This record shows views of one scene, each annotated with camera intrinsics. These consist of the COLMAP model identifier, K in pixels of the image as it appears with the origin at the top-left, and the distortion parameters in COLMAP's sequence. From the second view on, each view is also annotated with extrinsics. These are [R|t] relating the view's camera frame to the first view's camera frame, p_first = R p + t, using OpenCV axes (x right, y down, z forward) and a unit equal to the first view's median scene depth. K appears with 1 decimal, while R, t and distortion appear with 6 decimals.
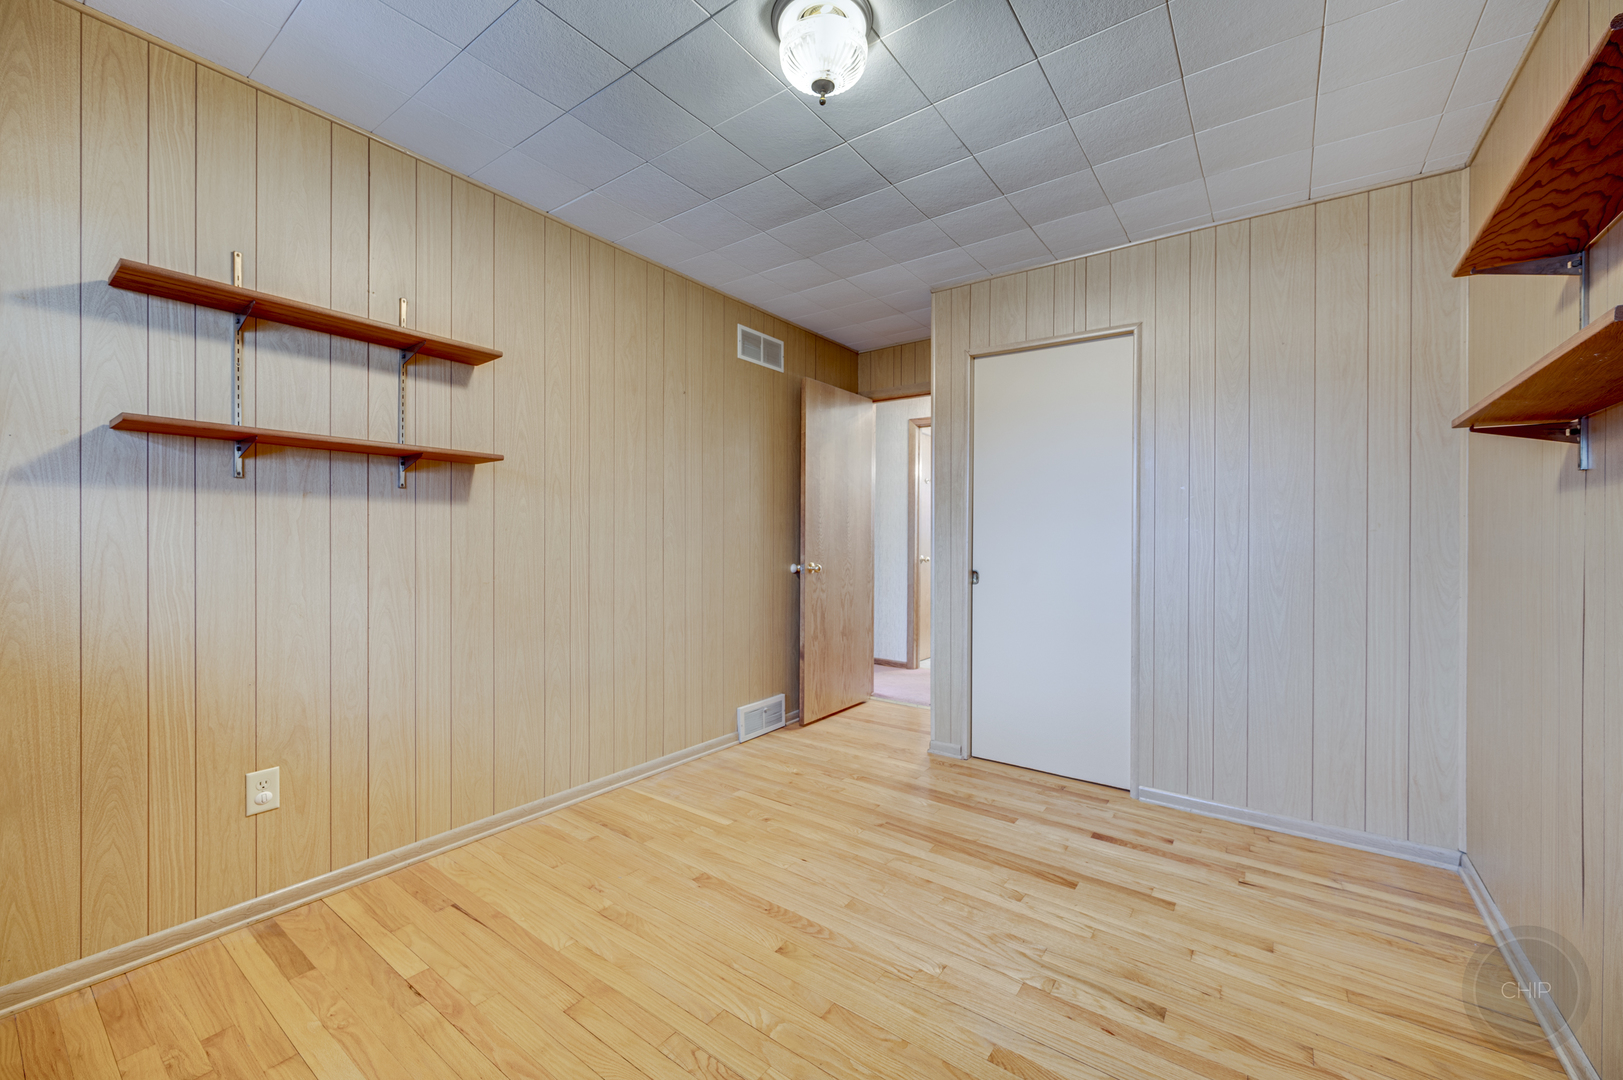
lens RADIAL K [[639.3, 0, 812.4], [0, 639.3, 538.9], [0, 0, 1]] dist [-0.000680, 0.000097]
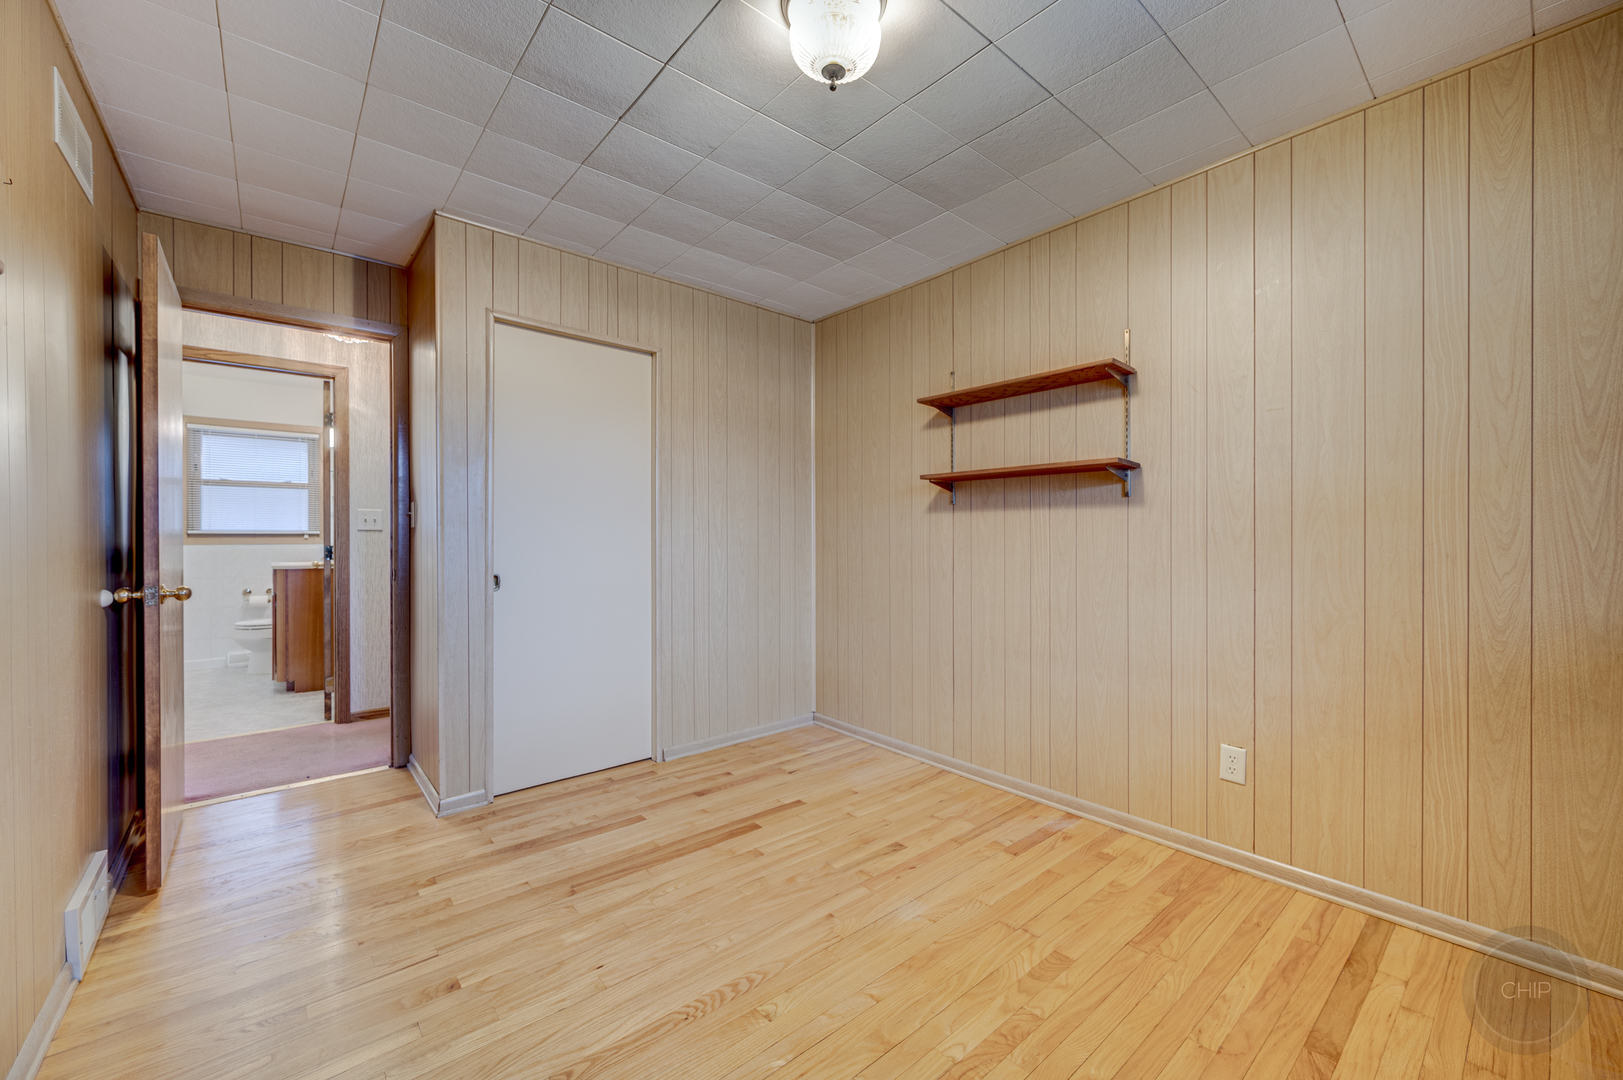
lens RADIAL K [[639.3, 0, 812.4], [0, 639.3, 538.9], [0, 0, 1]] dist [-0.000680, 0.000097]
pose [[0.231921, -0.012585, 0.972653, -0.628794], [0.003578, 0.999921, 0.012085, -0.008498], [-0.972728, 0.000677, 0.231947, 0.538467]]
